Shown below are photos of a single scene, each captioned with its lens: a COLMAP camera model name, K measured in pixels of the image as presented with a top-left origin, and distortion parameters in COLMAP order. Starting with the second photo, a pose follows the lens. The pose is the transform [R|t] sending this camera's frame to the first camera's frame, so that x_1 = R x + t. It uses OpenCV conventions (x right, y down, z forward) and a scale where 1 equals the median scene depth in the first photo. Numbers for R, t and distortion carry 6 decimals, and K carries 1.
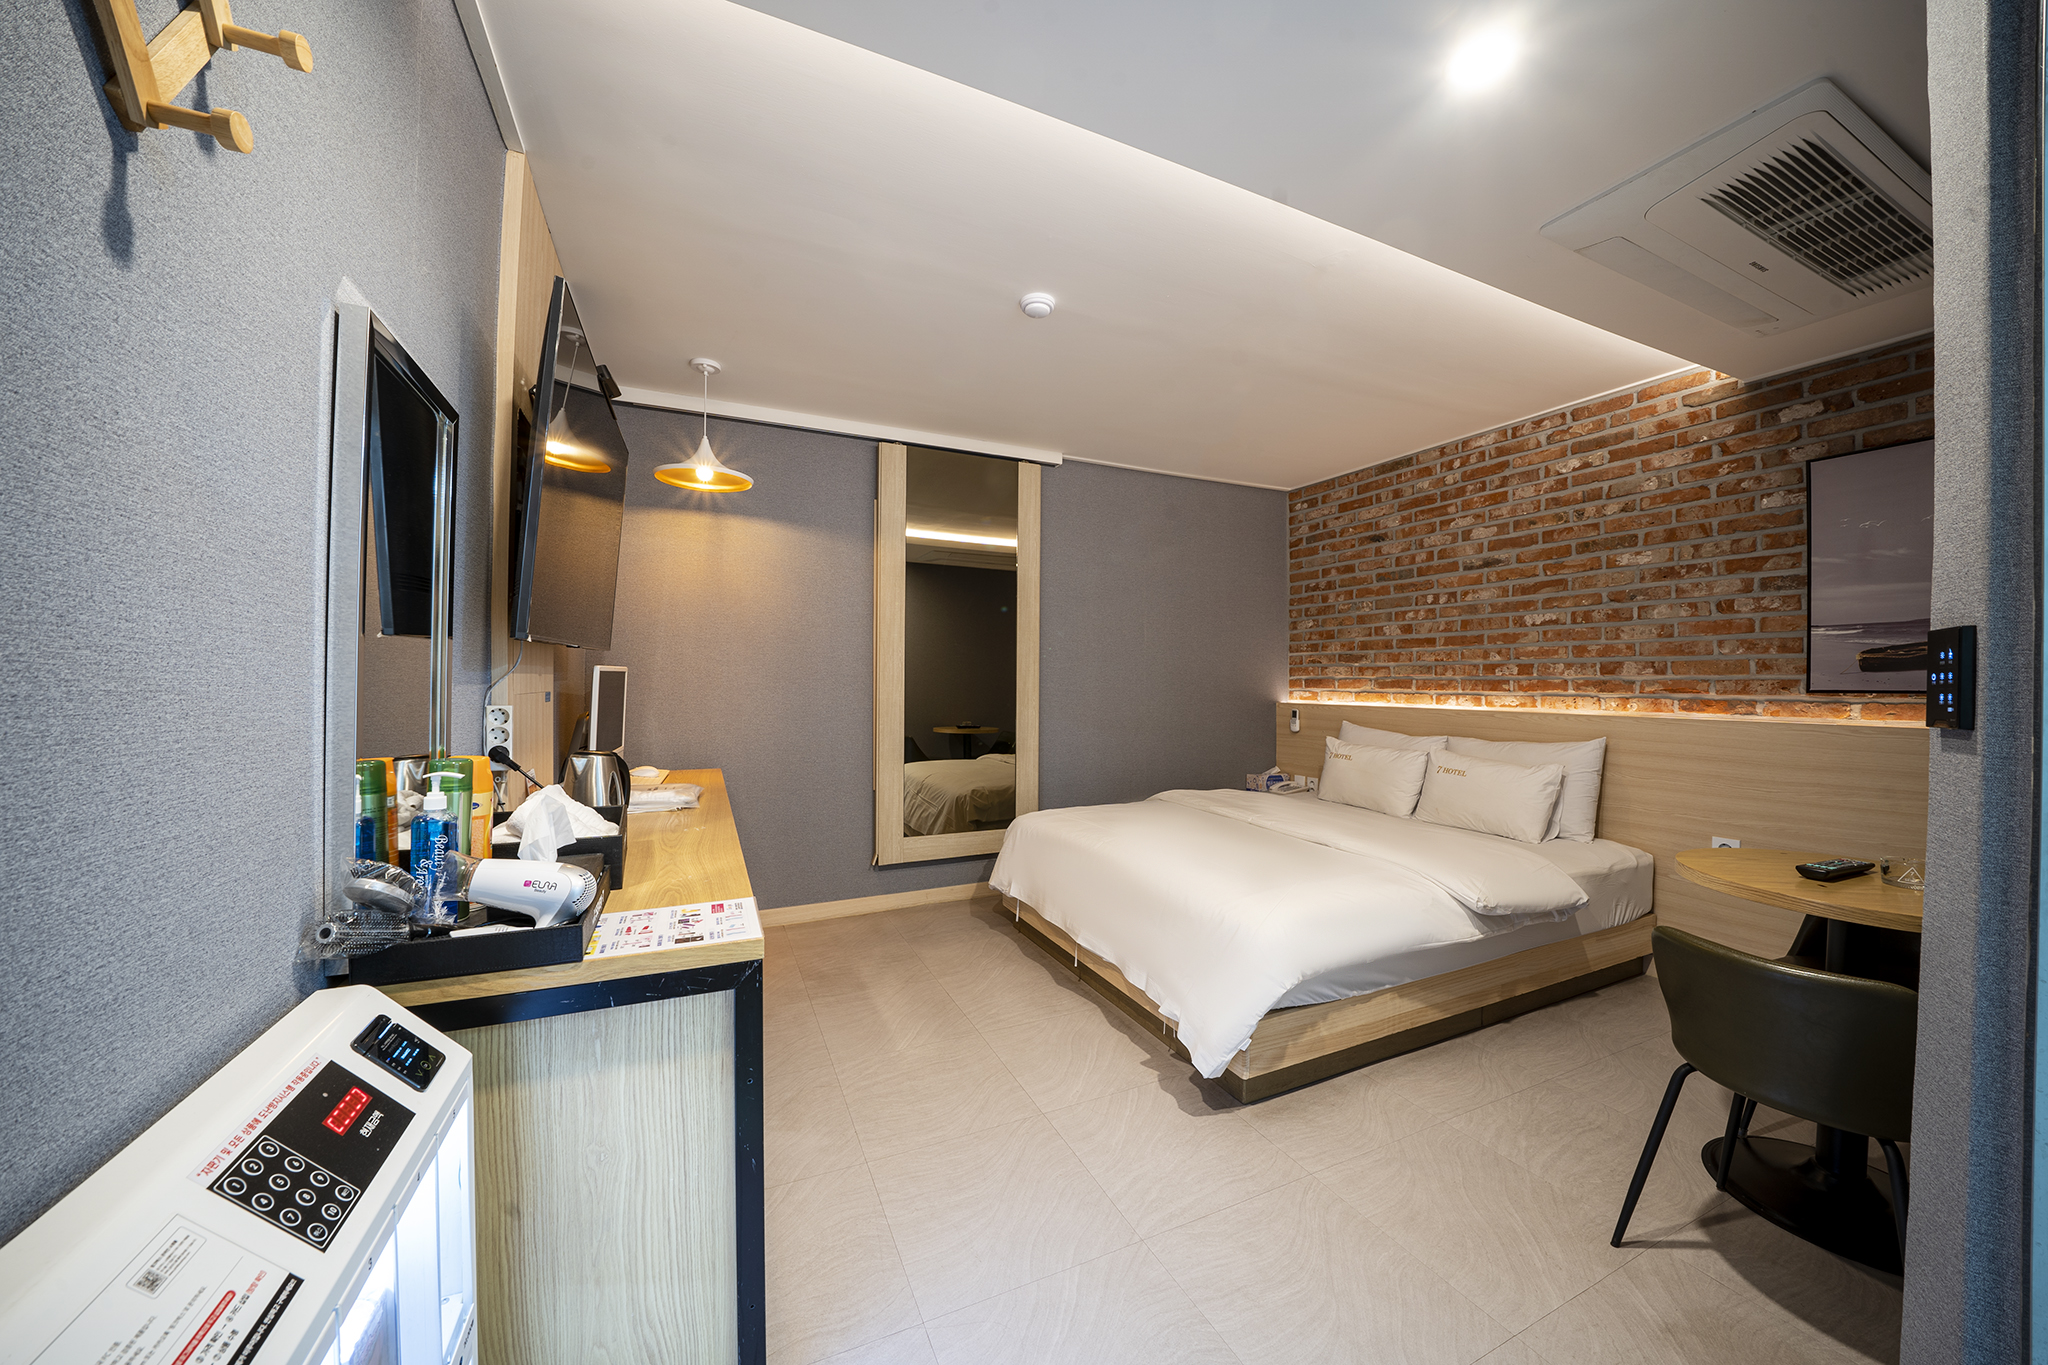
lens RADIAL K [[717.6, 0, 1024.1], [0, 717.6, 684.2], [0, 0, 1]] dist [-0.020489, 0.000030]
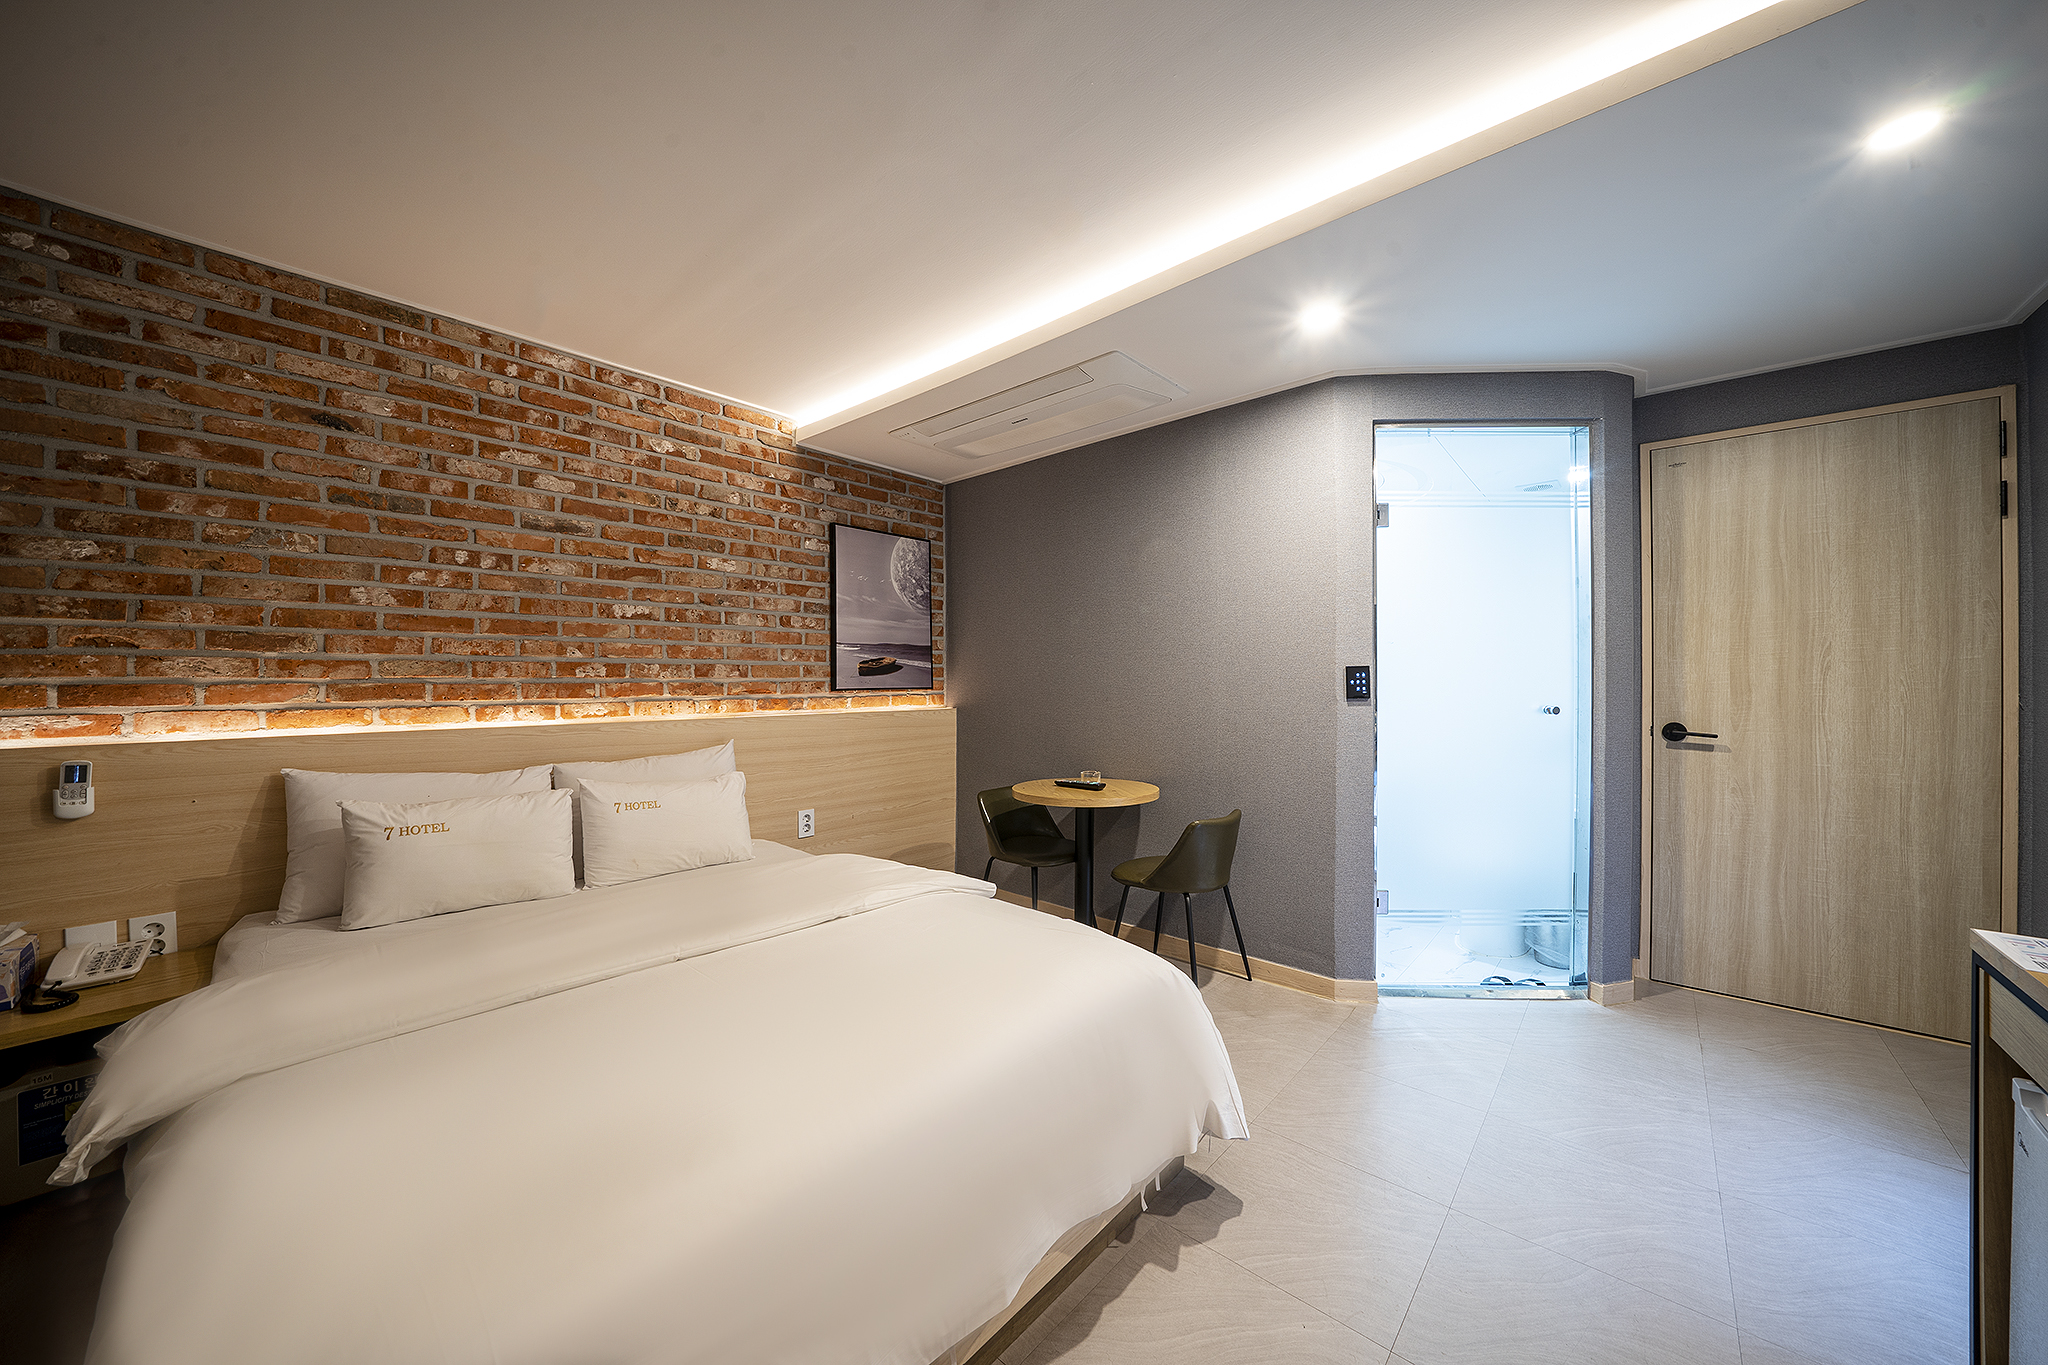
lens RADIAL K [[717.6, 0, 1026.1], [0, 717.6, 688.4], [0, 0, 1]] dist [-0.020489, 0.000030]
pose [[-0.398653, -0.006412, 0.917080, -0.239794], [0.012730, 0.999841, 0.012524, -0.004169], [-0.917014, 0.016667, -0.398507, 0.892222]]
